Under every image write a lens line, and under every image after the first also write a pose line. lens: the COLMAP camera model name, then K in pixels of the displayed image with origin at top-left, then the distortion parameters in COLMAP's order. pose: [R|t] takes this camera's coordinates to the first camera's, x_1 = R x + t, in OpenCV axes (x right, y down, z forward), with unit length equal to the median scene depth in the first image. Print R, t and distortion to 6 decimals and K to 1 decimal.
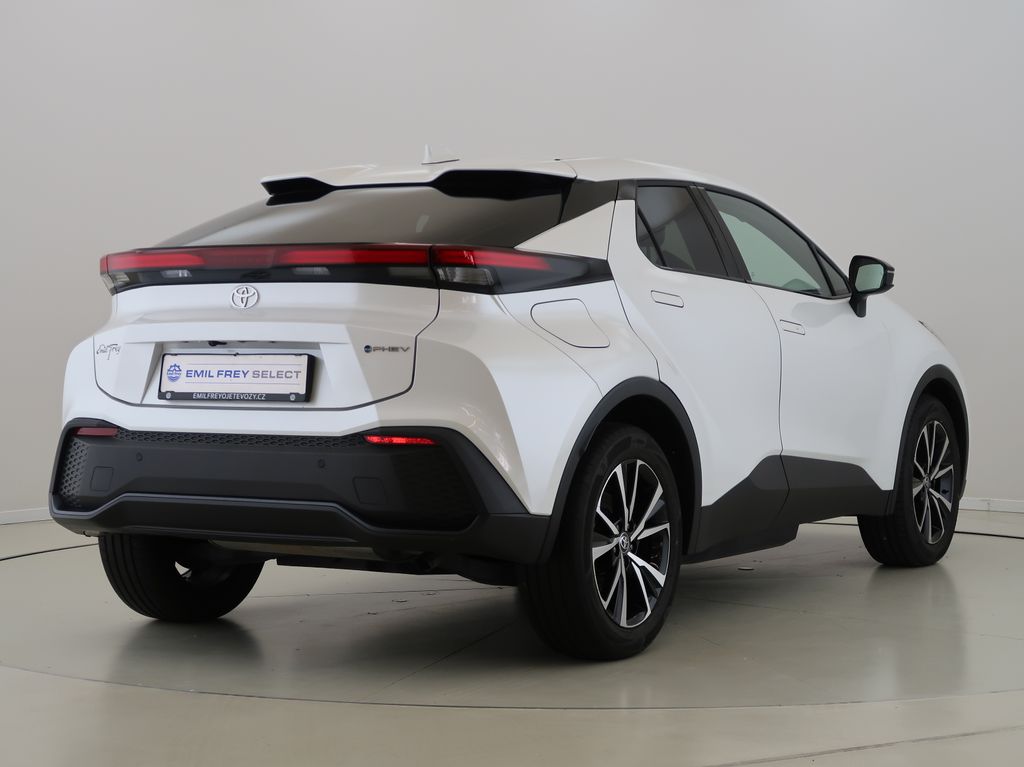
lens RADIAL K [[2381.5, 0, 512.0], [0, 2381.5, 383.5], [0, 0, 1]] dist [-0.315327, -0.272653]
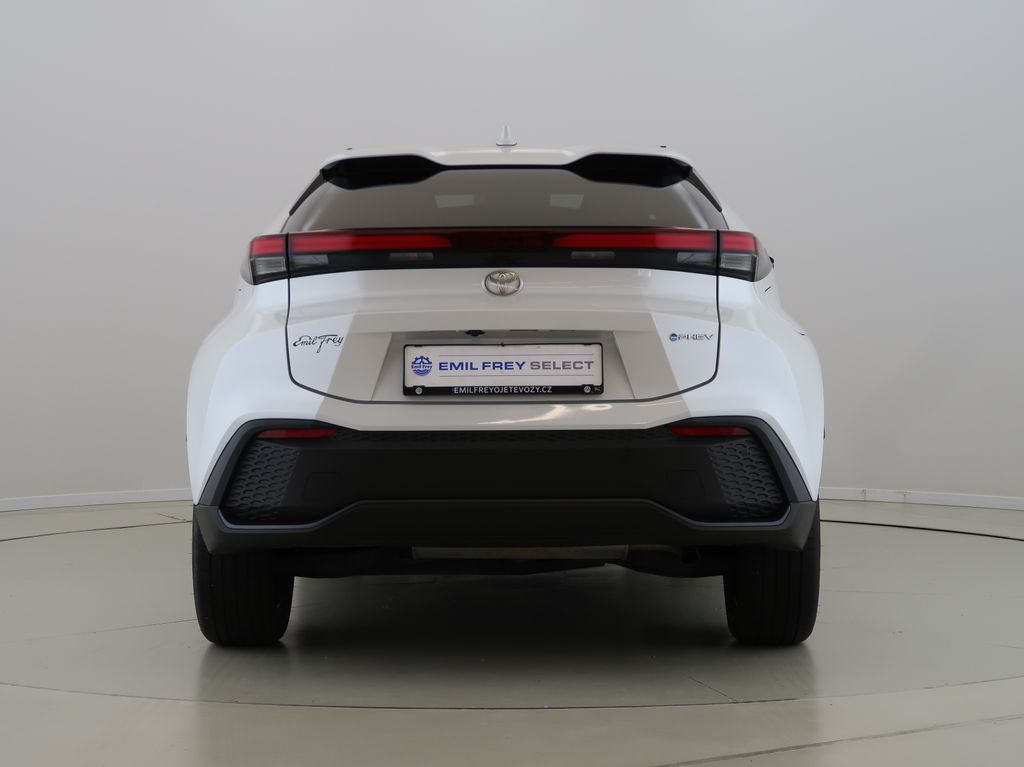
lens RADIAL K [[2381.5, 0, 512.0], [0, 2381.5, 383.5], [0, 0, 1]] dist [-0.315327, -0.272653]
pose [[0.873715, -0.016214, 0.486168, -0.562223], [0.017164, 0.999850, 0.002499, 0.000617], [-0.486136, 0.006161, 0.873862, 0.188662]]
